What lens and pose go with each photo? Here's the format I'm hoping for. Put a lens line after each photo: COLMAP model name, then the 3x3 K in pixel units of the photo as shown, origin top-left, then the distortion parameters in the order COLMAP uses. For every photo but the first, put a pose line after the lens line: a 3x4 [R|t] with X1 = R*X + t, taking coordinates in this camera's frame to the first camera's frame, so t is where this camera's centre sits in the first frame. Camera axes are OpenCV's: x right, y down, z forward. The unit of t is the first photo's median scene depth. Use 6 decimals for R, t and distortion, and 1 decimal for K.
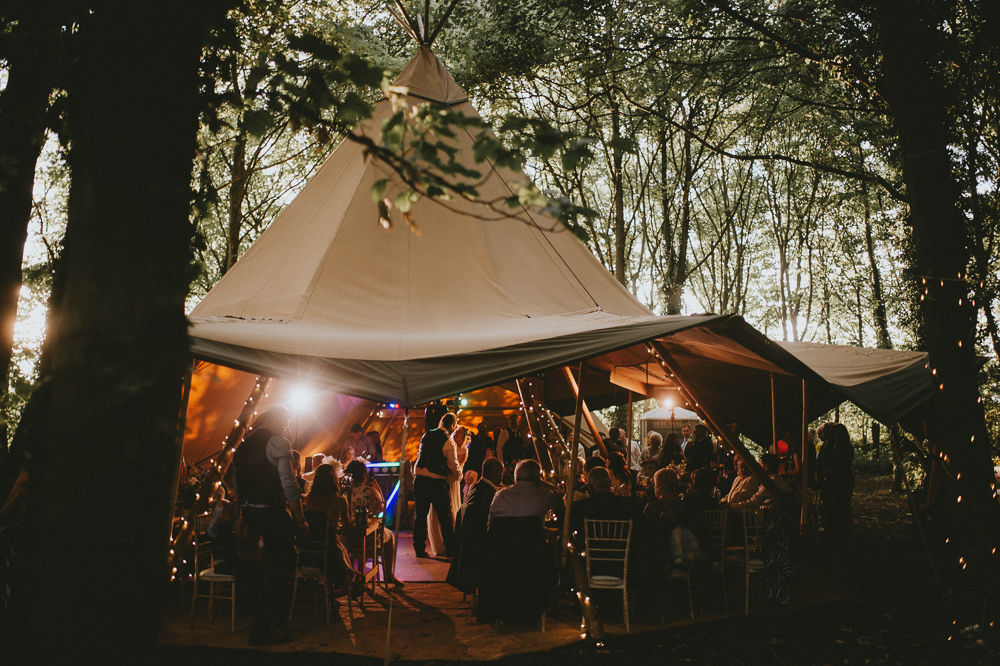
lens RADIAL K [[1263.5, 0, 500.0], [0, 1263.5, 333.0], [0, 0, 1]] dist [0.018359, 0.003845]
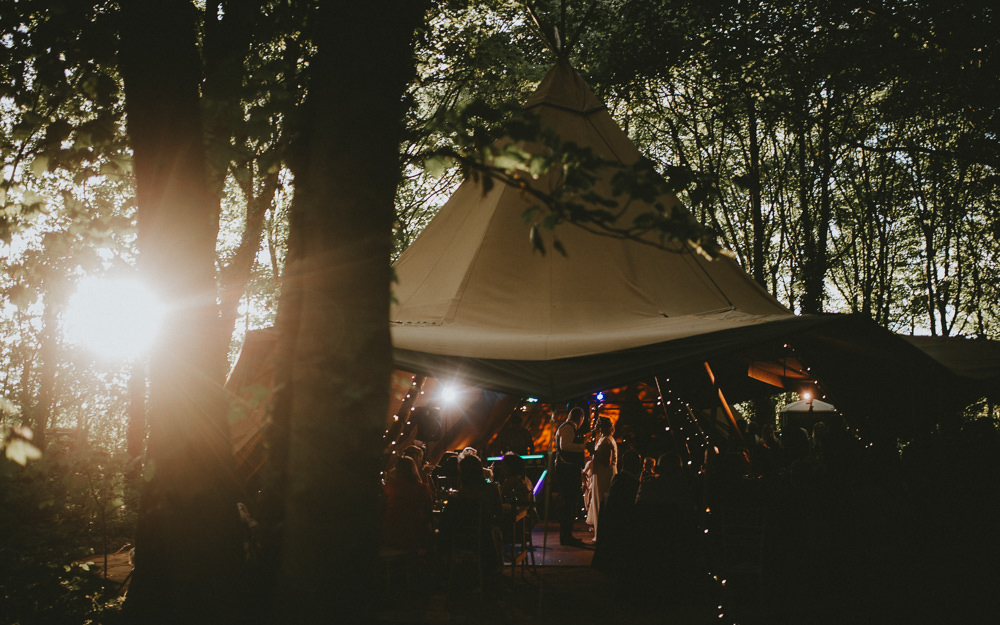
lens RADIAL K [[1421.6, 0, 500.0], [0, 1421.6, 312.5], [0, 0, 1]] dist [0.039729, 0.099325]
pose [[0.995046, -0.014478, -0.098353, 0.001896], [0.014240, 0.999894, -0.003120, -0.009945], [0.098388, 0.001704, 0.995147, -0.141624]]
